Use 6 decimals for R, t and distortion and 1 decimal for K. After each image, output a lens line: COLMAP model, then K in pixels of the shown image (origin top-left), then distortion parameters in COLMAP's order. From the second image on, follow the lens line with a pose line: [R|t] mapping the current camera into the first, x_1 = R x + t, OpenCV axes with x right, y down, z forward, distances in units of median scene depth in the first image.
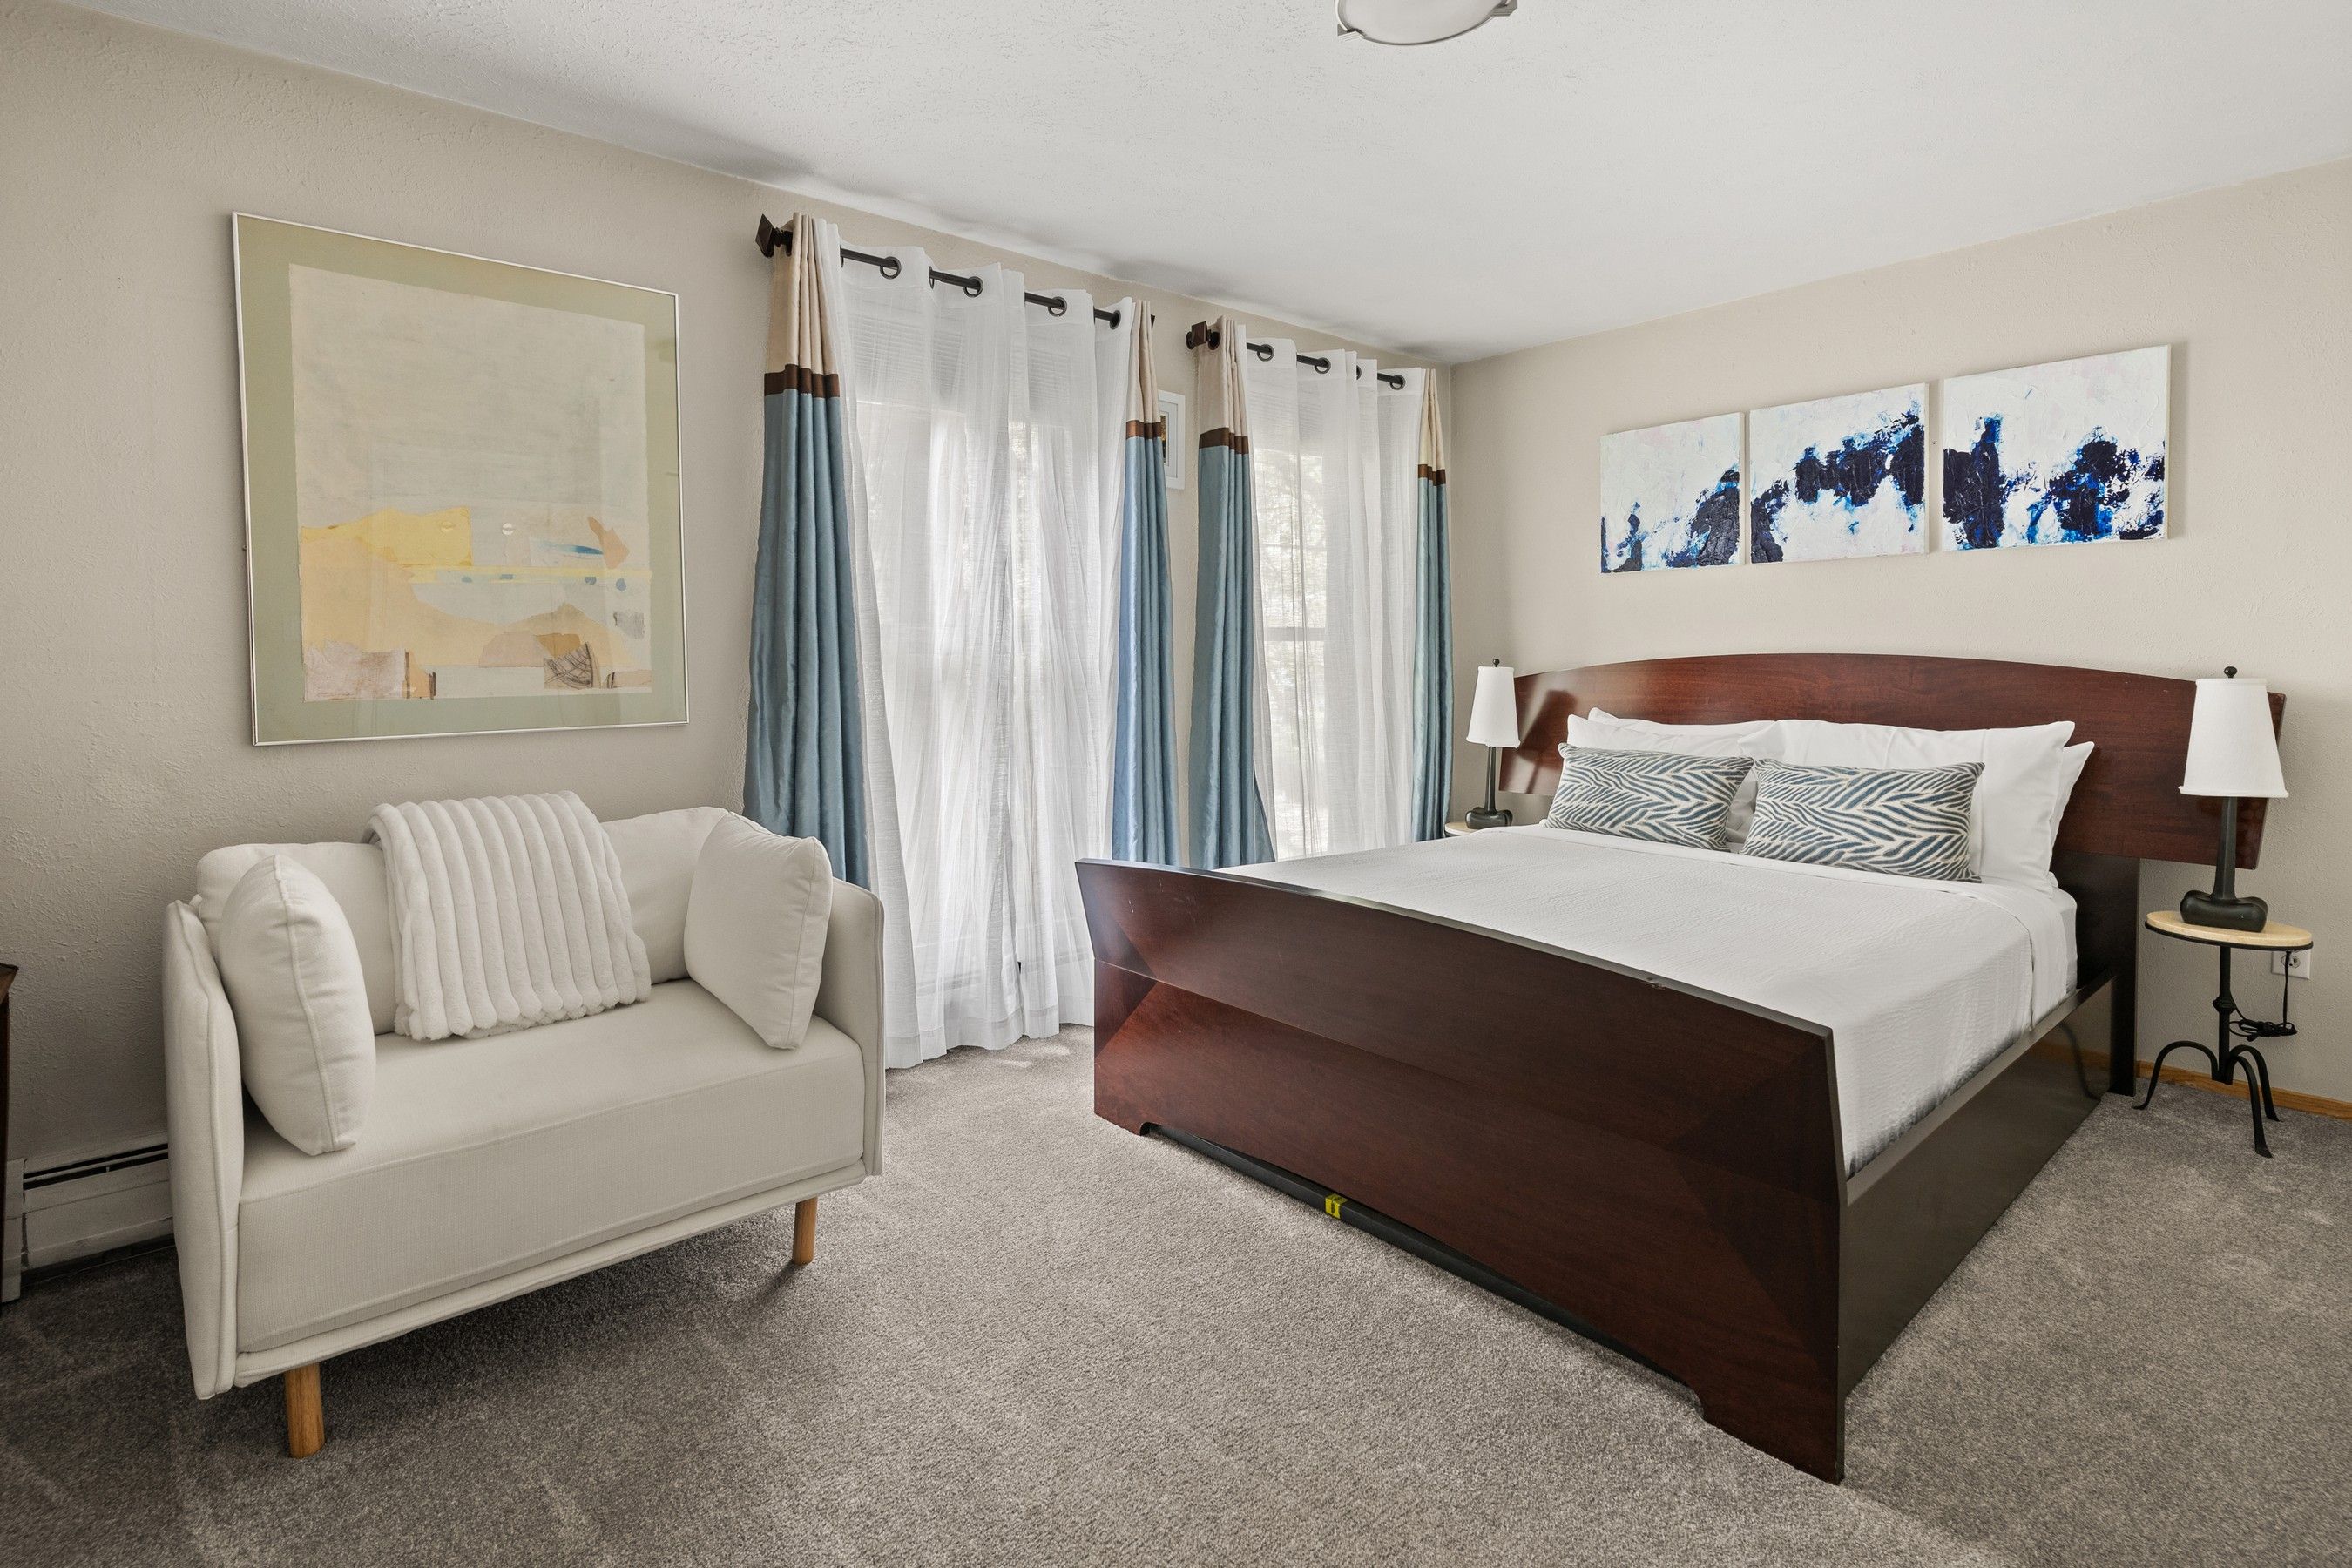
lens RADIAL K [[1162.5, 0, 1186.1], [0, 1162.5, 678.7], [0, 0, 1]] dist [0.001111, 0.000587]
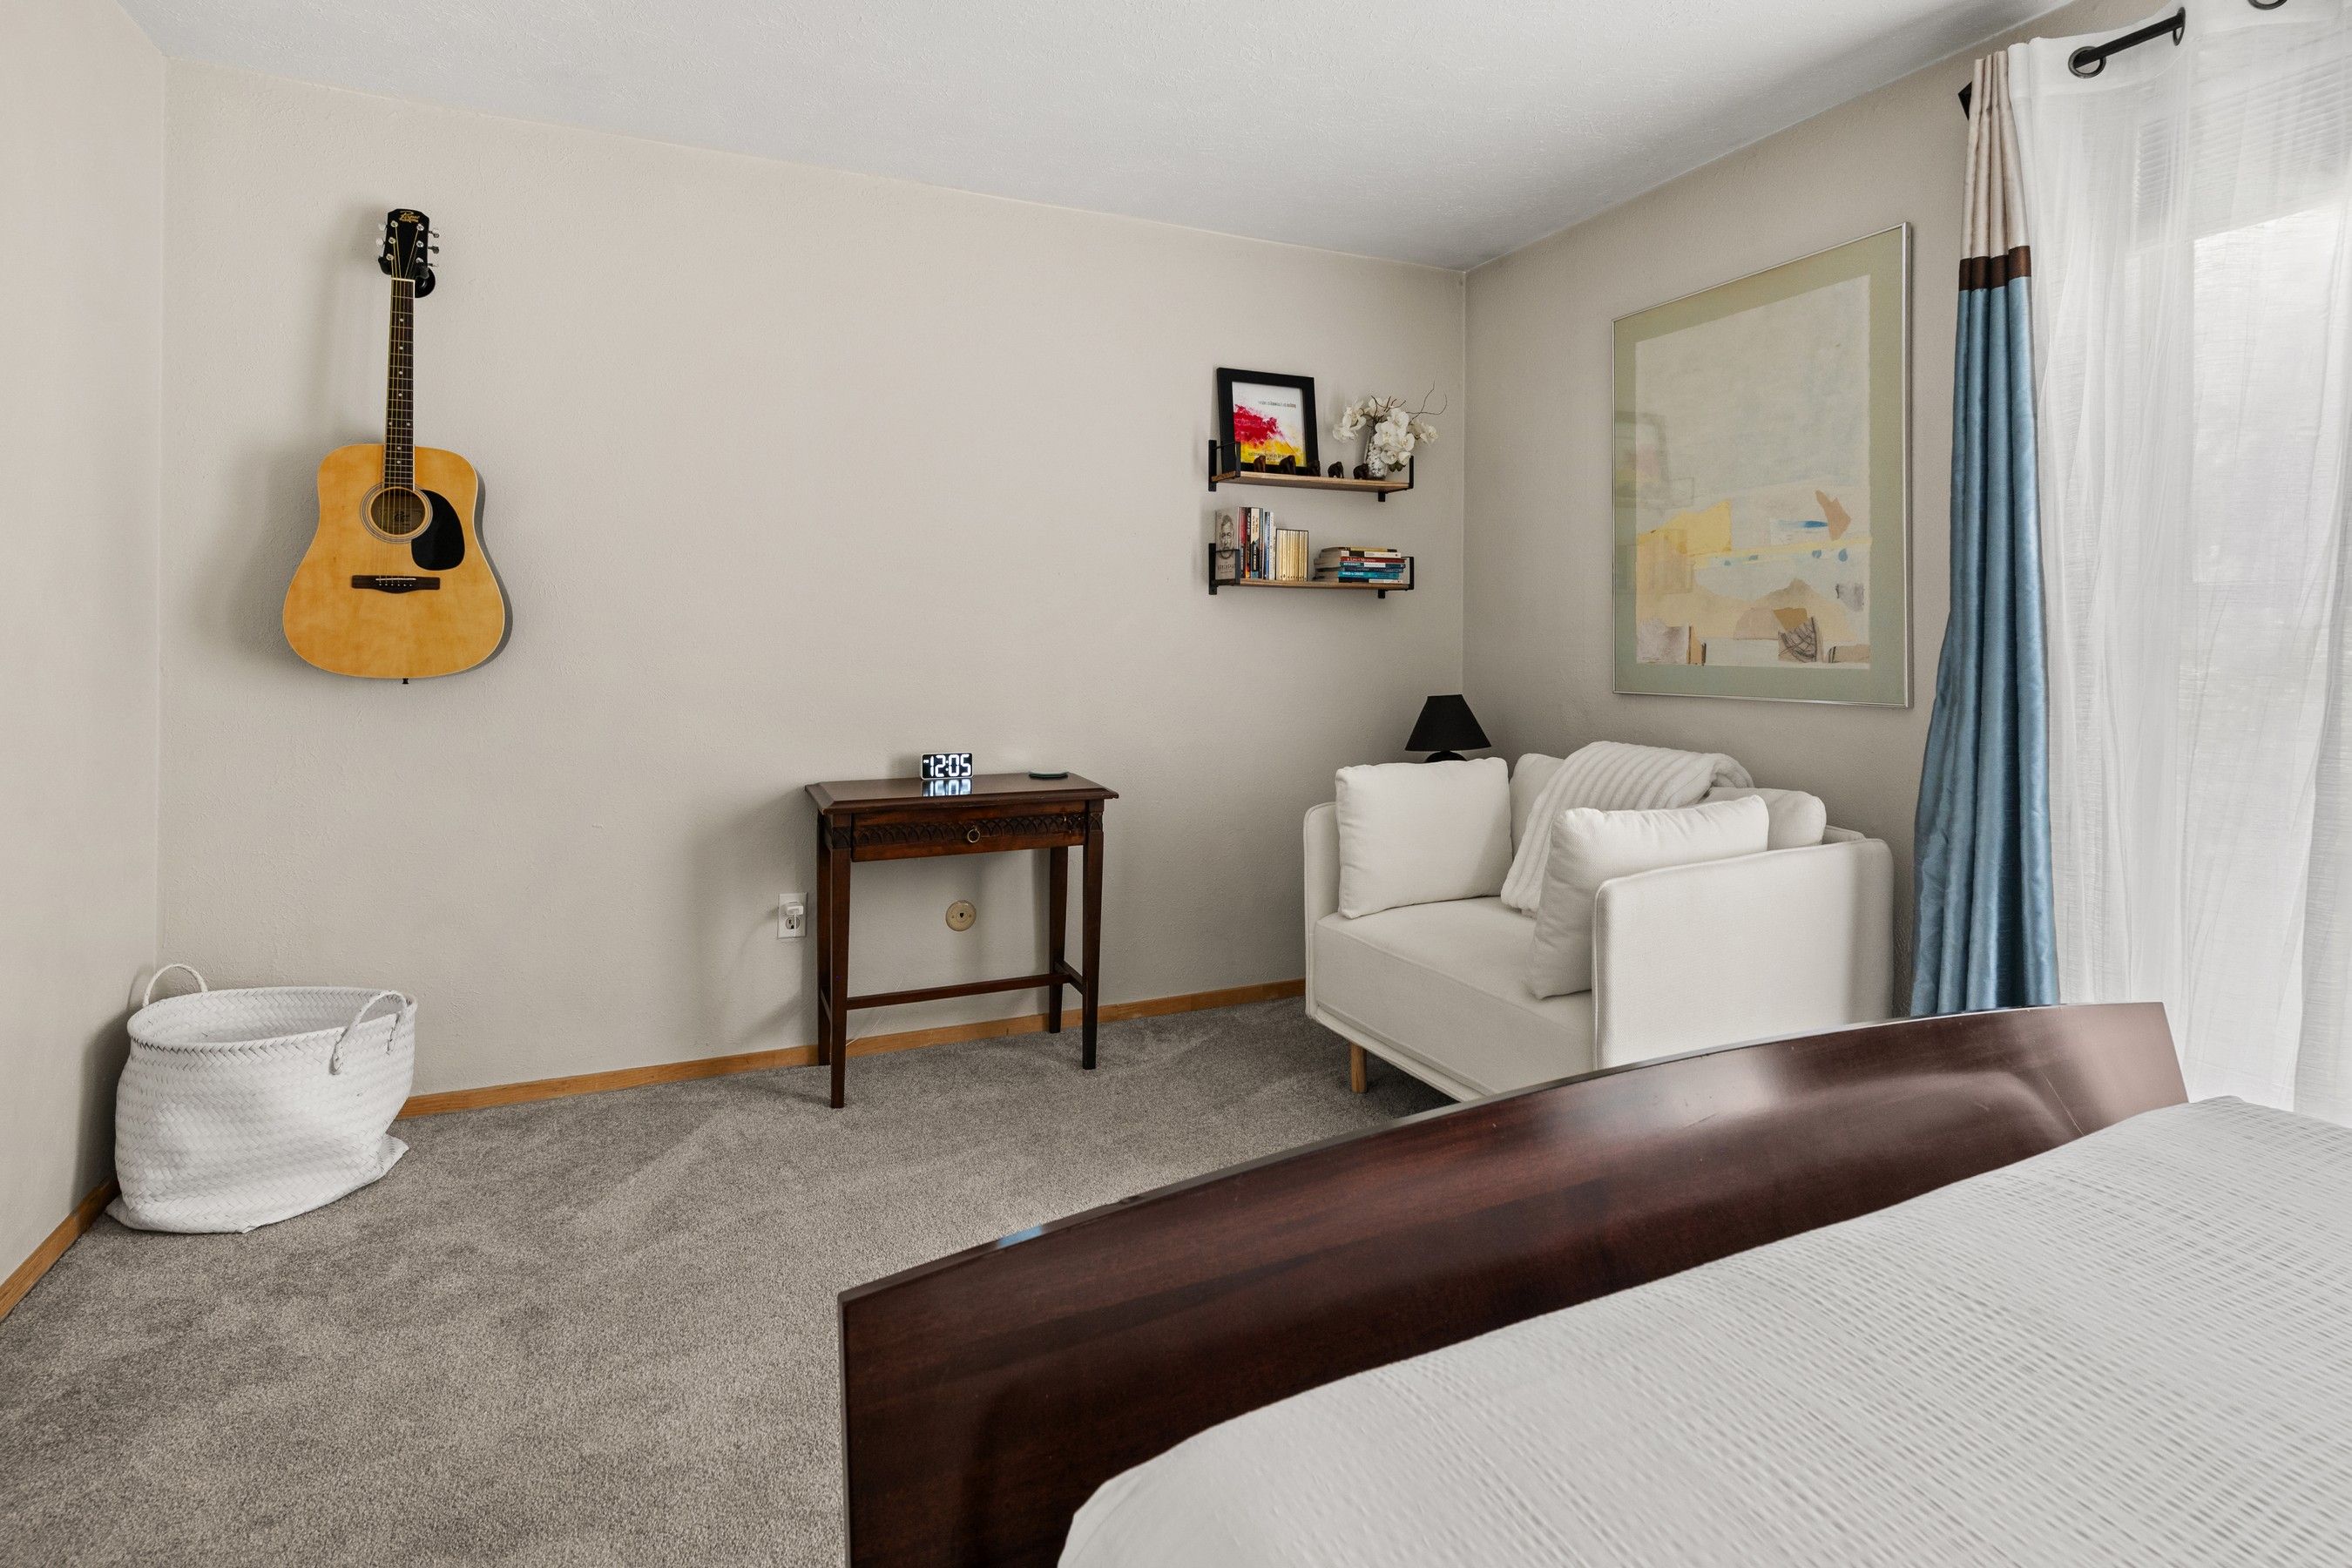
lens RADIAL K [[1167.9, 0, 1173.7], [0, 1167.9, 640.2], [0, 0, 1]] dist [0.000017, 0.000443]
pose [[-0.286647, 0.007891, -0.958004, 0.458001], [-0.021573, 0.999659, 0.014689, -0.010200], [0.957793, 0.024877, -0.286379, 0.576197]]
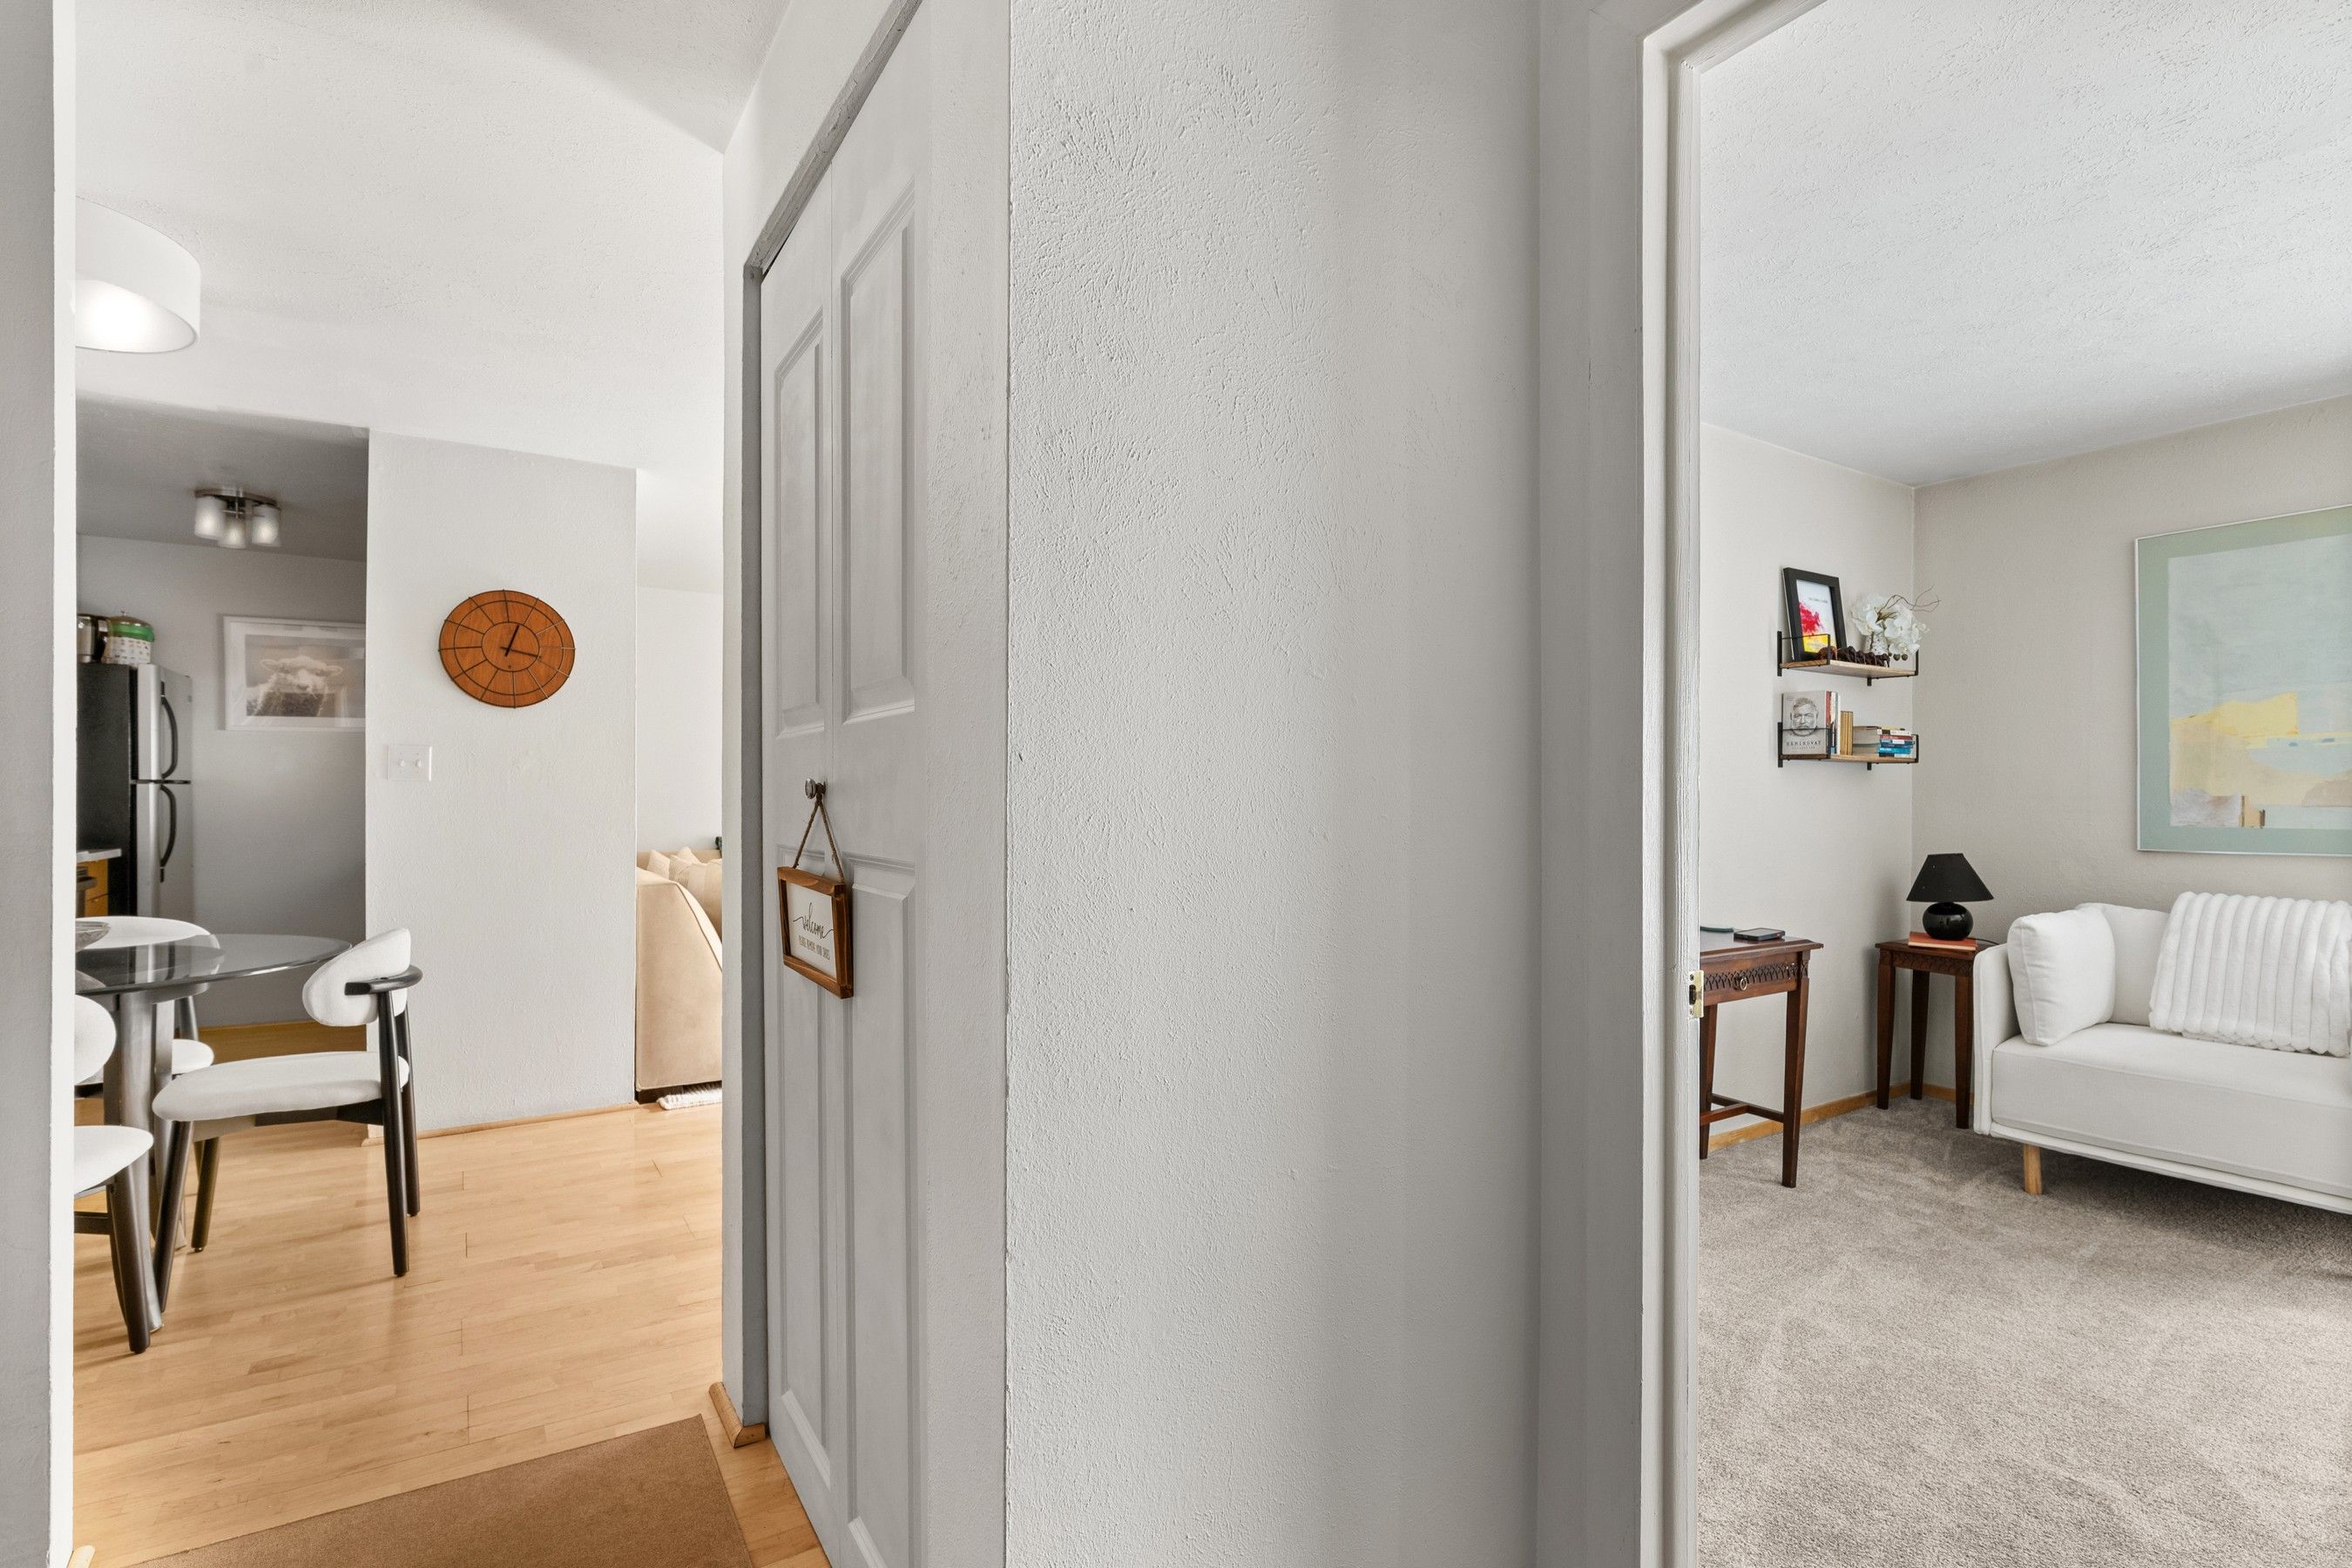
lens RADIAL K [[1099.3, 0, 1177.0], [0, 1099.3, 805.3], [0, 0, 1]] dist [-0.001999, 0.000102]
pose [[-0.147163, 0.013291, -0.989023, 0.631335], [-0.020747, 0.999648, 0.016520, -0.003933], [0.988895, 0.022950, -0.146835, -0.094785]]
